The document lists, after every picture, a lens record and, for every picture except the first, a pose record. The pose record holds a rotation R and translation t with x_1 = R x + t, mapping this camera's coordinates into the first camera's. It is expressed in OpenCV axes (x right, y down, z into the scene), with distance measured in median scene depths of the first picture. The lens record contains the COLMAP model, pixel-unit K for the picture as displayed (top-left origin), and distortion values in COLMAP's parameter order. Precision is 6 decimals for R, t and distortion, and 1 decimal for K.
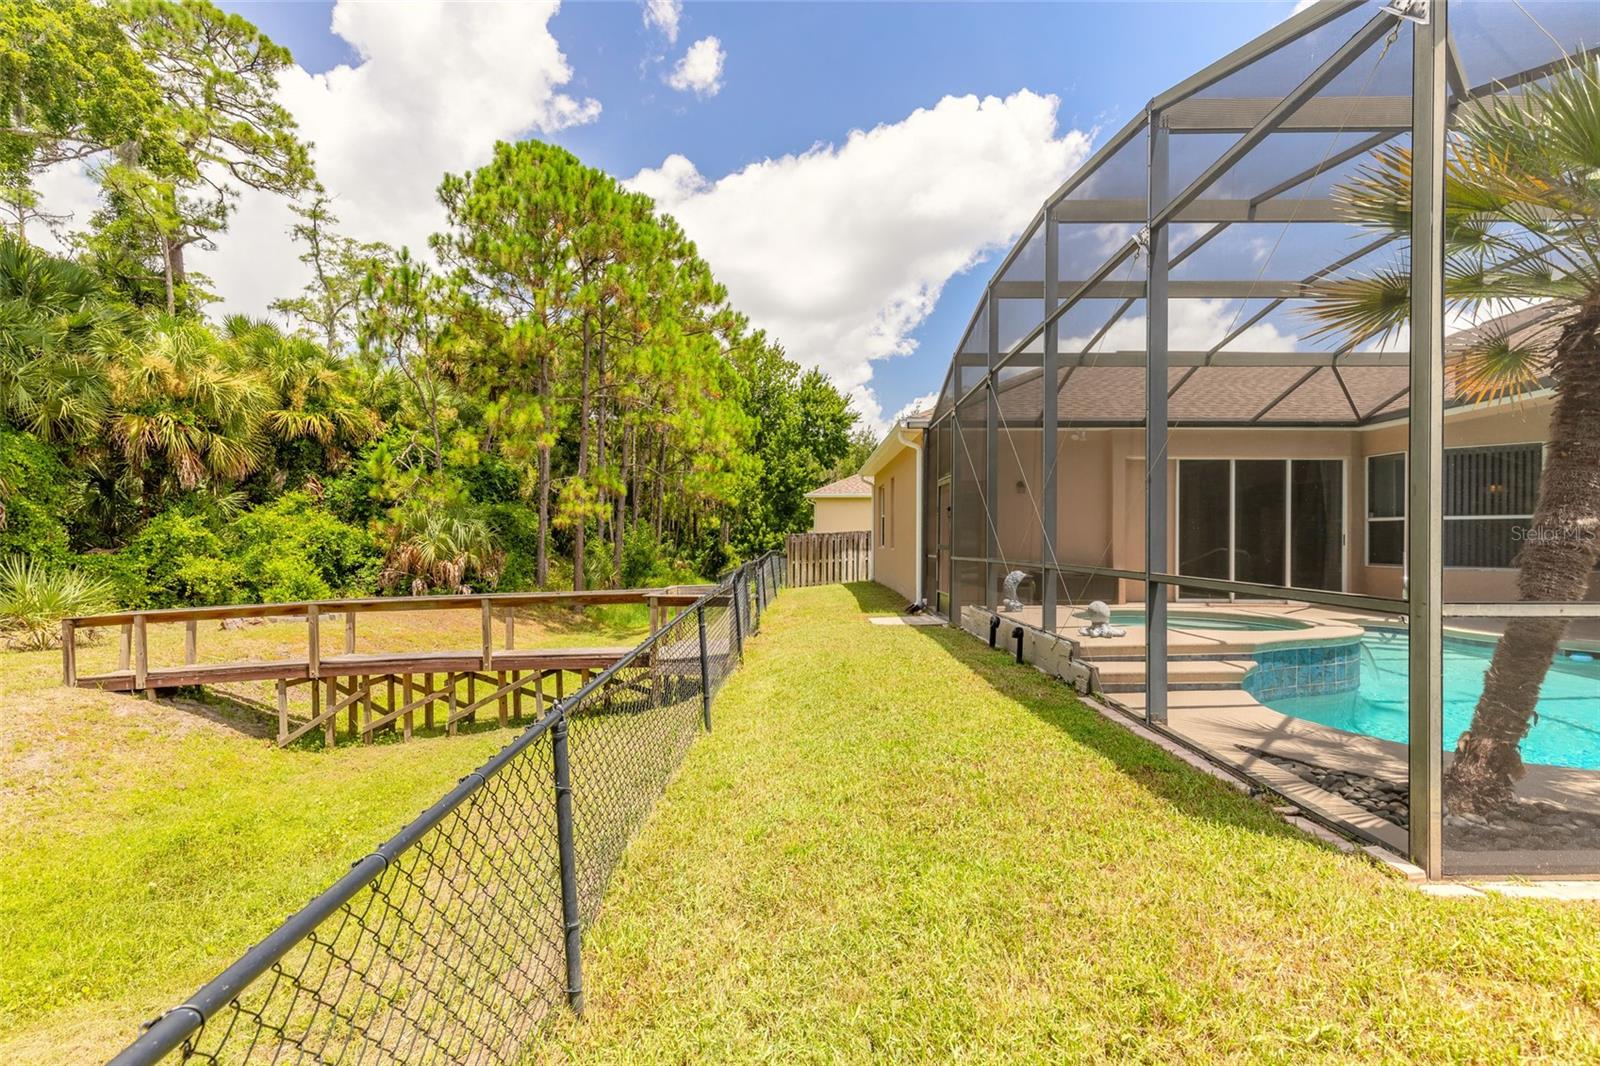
lens RADIAL K [[720.1, 0, 794.0], [0, 720.1, 539.9], [0, 0, 1]] dist [0.007187, -0.001468]
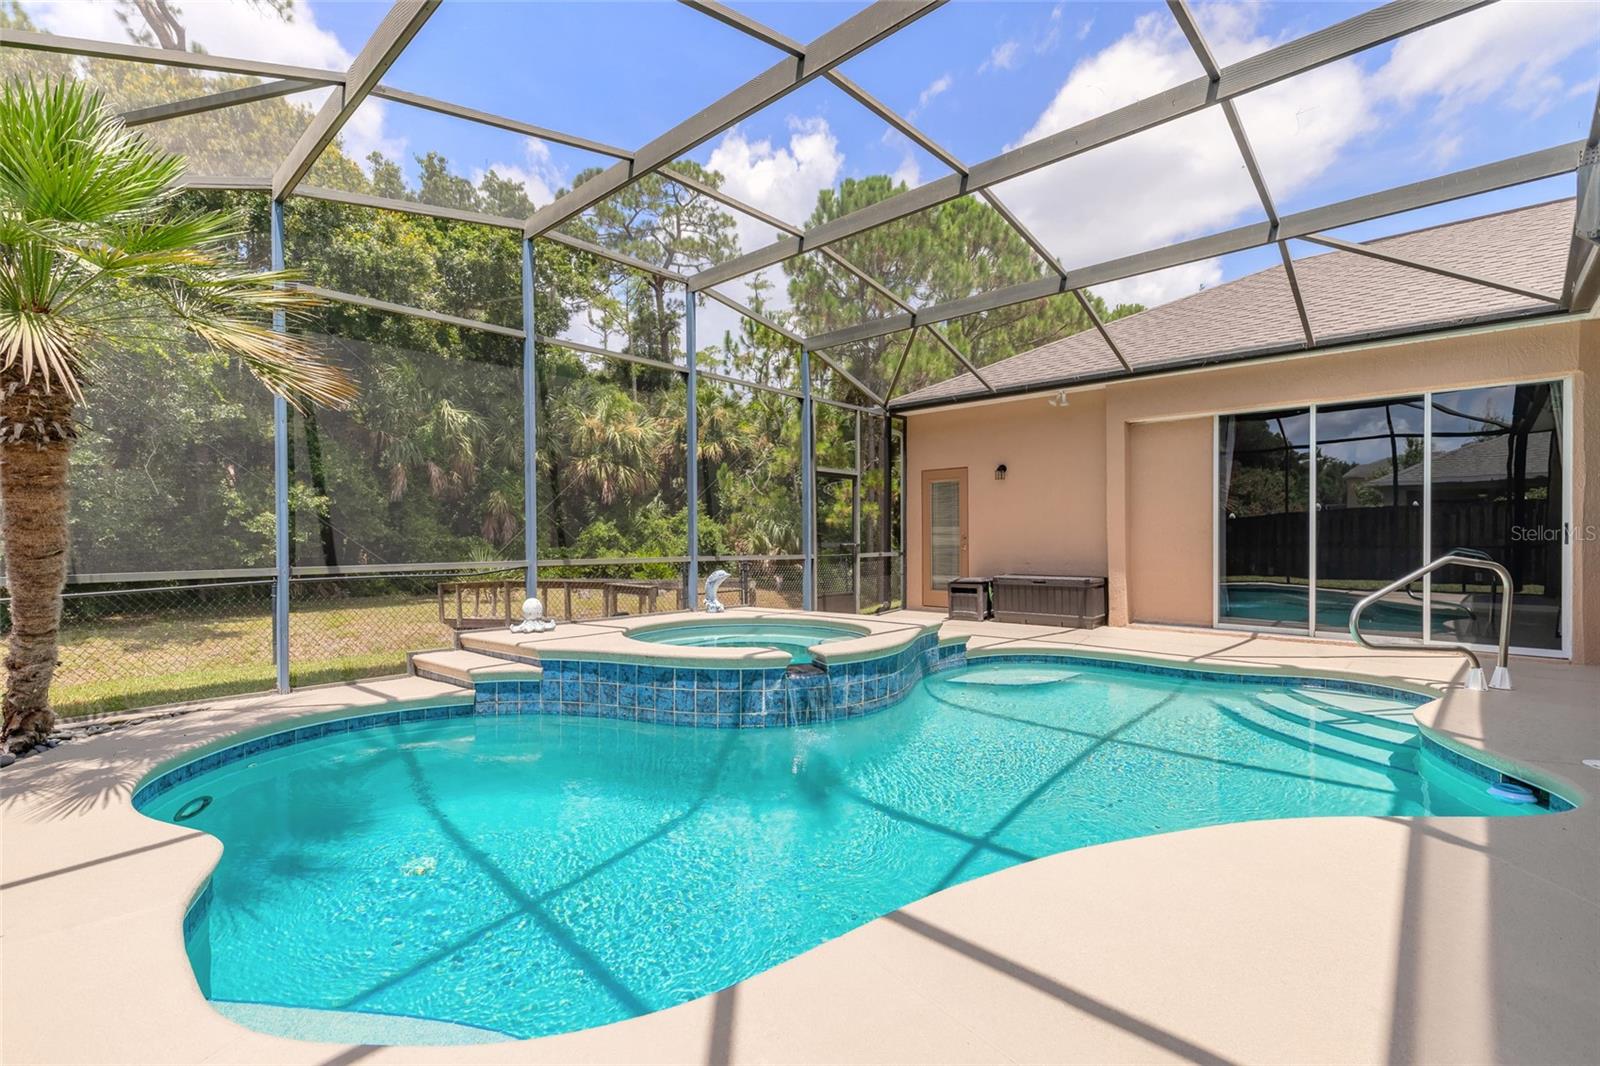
lens RADIAL K [[720.1, 0, 794.0], [0, 720.1, 539.9], [0, 0, 1]] dist [0.007187, -0.001468]
pose [[0.744348, 0.000166, -0.667792, 1.975618], [0.002099, 0.999994, 0.002589, 0.003627], [0.667788, -0.003329, 0.744344, 0.695014]]
